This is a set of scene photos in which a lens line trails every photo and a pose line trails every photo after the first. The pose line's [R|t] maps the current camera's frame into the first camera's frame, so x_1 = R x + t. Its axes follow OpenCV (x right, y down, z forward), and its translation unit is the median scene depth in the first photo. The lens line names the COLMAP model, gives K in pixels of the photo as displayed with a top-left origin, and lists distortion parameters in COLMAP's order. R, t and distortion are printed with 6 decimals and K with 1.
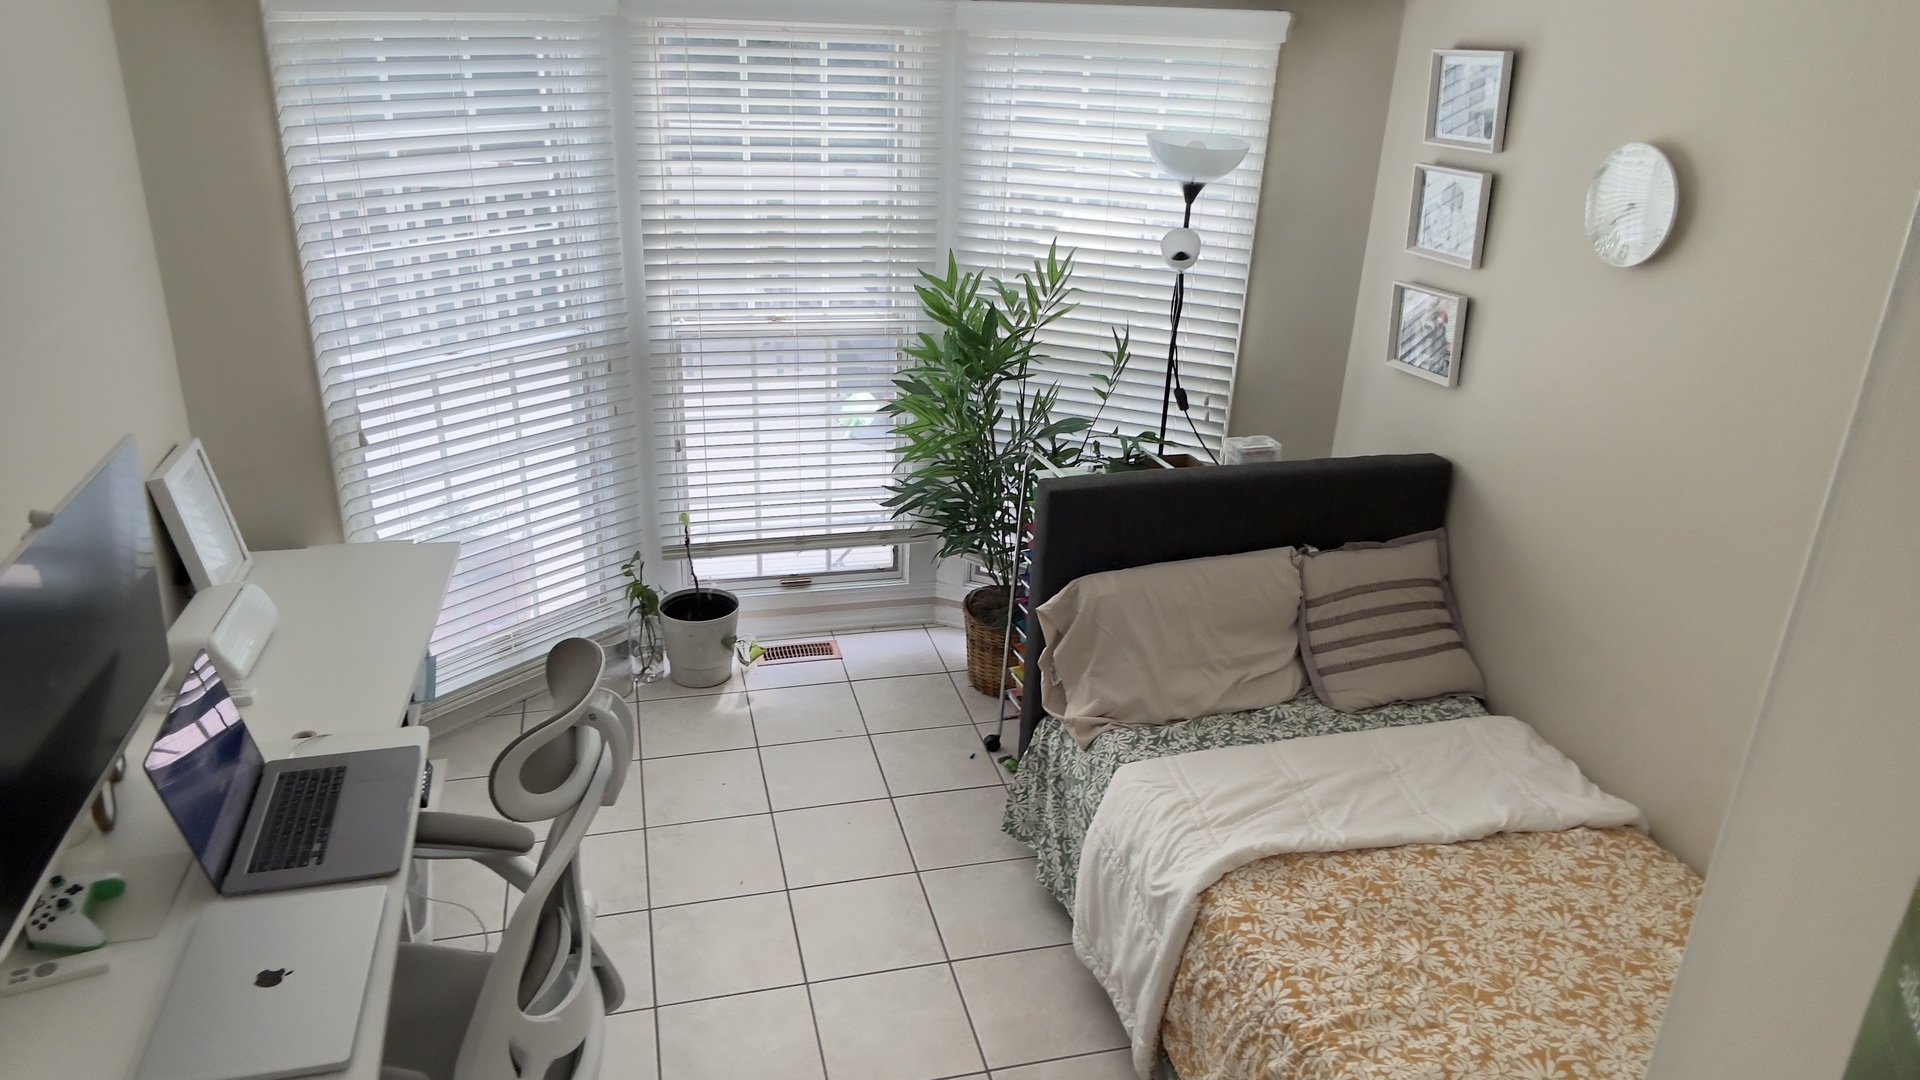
lens RADIAL K [[1296.0, 0, 960.0], [0, 1296.0, 540.0], [0, 0, 1]] dist [0.129822, -0.200975]
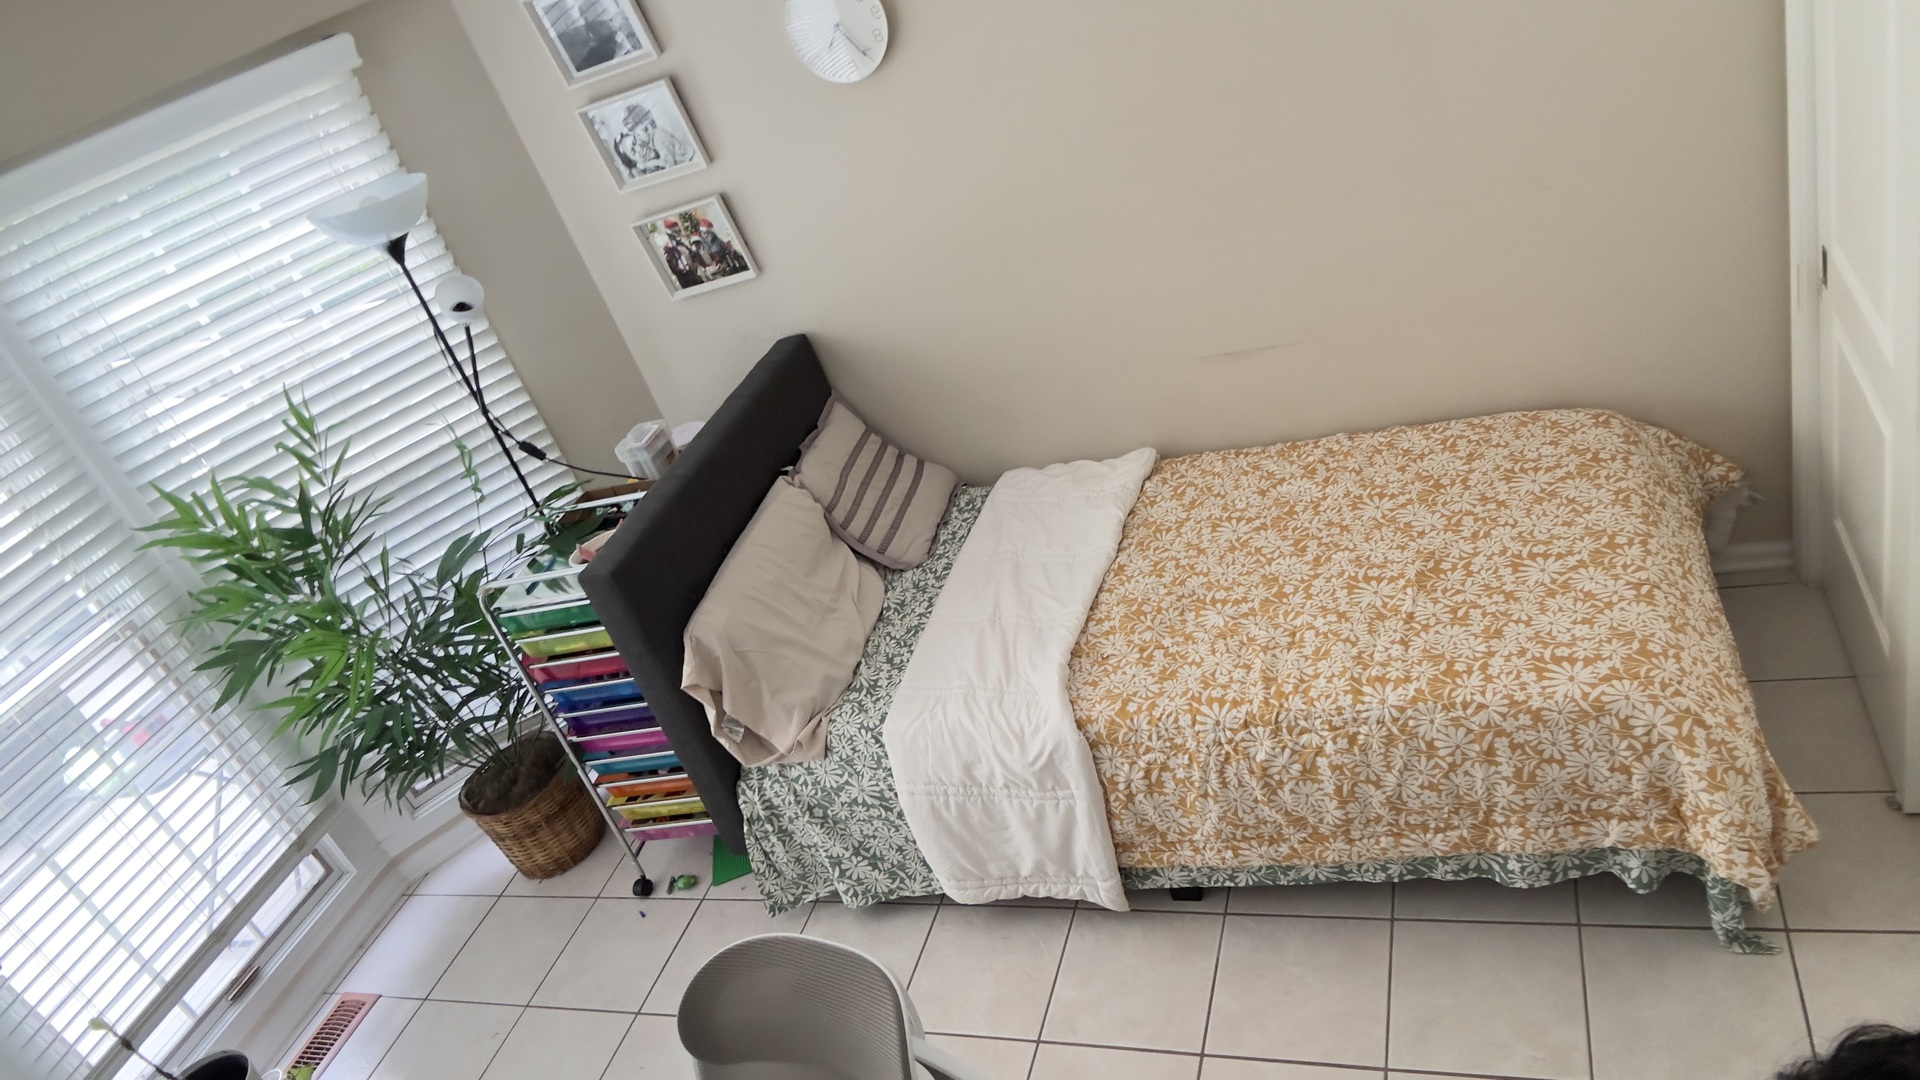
lens RADIAL K [[1296.0, 0, 960.0], [0, 1296.0, 540.0], [0, 0, 1]] dist [0.129822, -0.200975]
pose [[0.499965, -0.610789, 0.613980, -0.319614], [0.621842, 0.746619, 0.236372, -0.109613], [-0.602783, 0.263621, 0.753098, 0.194348]]
